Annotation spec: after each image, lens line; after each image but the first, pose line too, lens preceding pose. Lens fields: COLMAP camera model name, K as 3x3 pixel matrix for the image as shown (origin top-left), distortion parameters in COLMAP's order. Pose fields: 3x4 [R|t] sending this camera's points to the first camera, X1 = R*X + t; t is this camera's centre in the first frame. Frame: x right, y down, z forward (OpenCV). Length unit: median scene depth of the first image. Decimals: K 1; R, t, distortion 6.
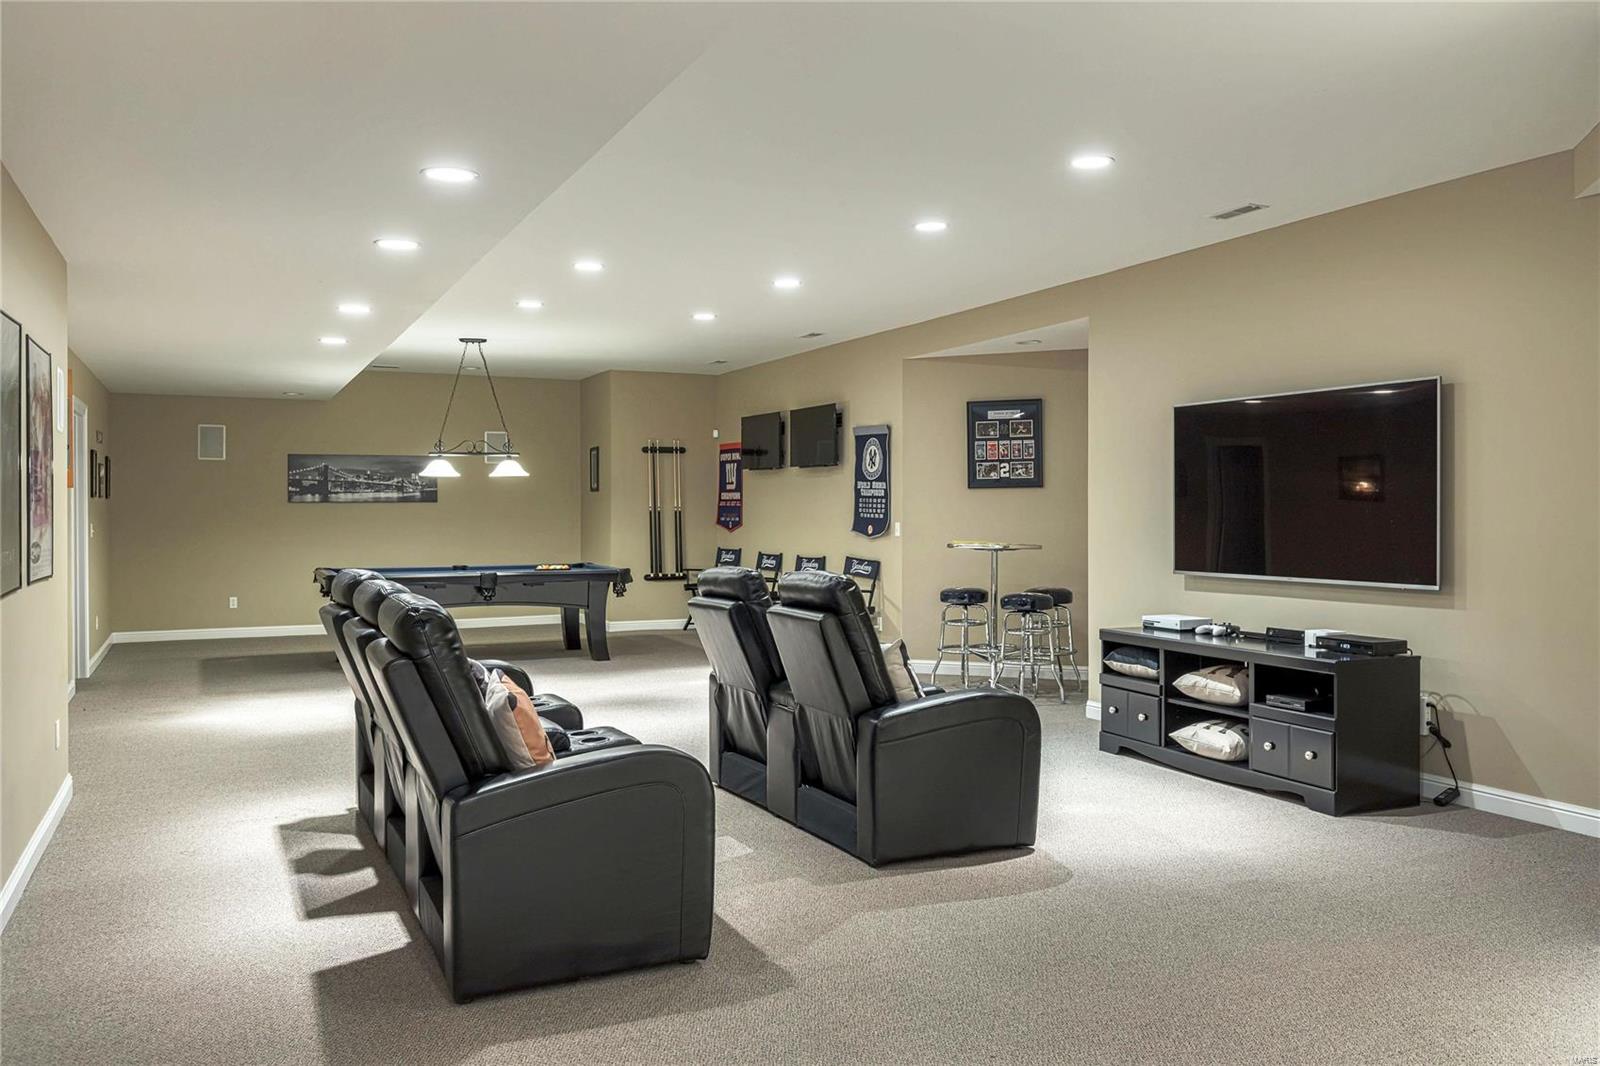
lens RADIAL K [[1244.9, 0, 784.0], [0, 1244.9, 522.0], [0, 0, 1]] dist [0.004812, -0.010210]
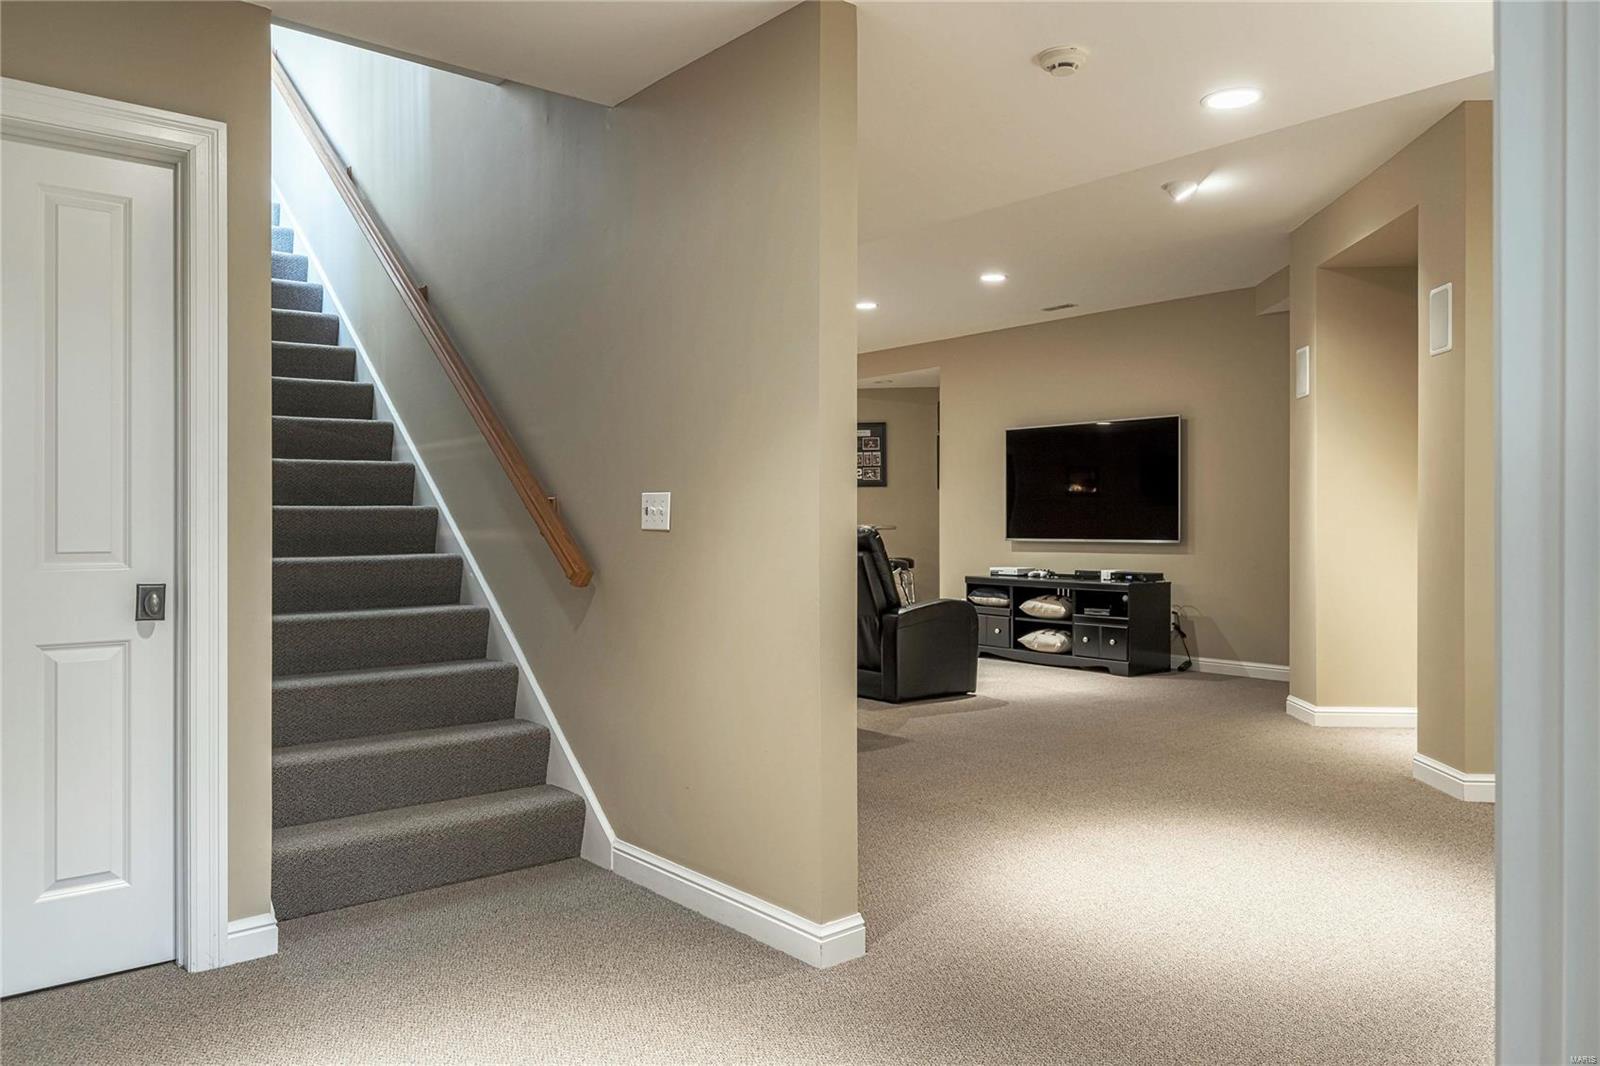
lens RADIAL K [[1104.1, 0, 817.1], [0, 1104.1, 529.0], [0, 0, 1]] dist [-0.005260, -0.000905]
pose [[0.970351, -0.001306, 0.241696, -0.279347], [0.001294, 0.999999, 0.000209, 0.032562], [-0.241696, 0.000110, 0.970352, -0.291664]]
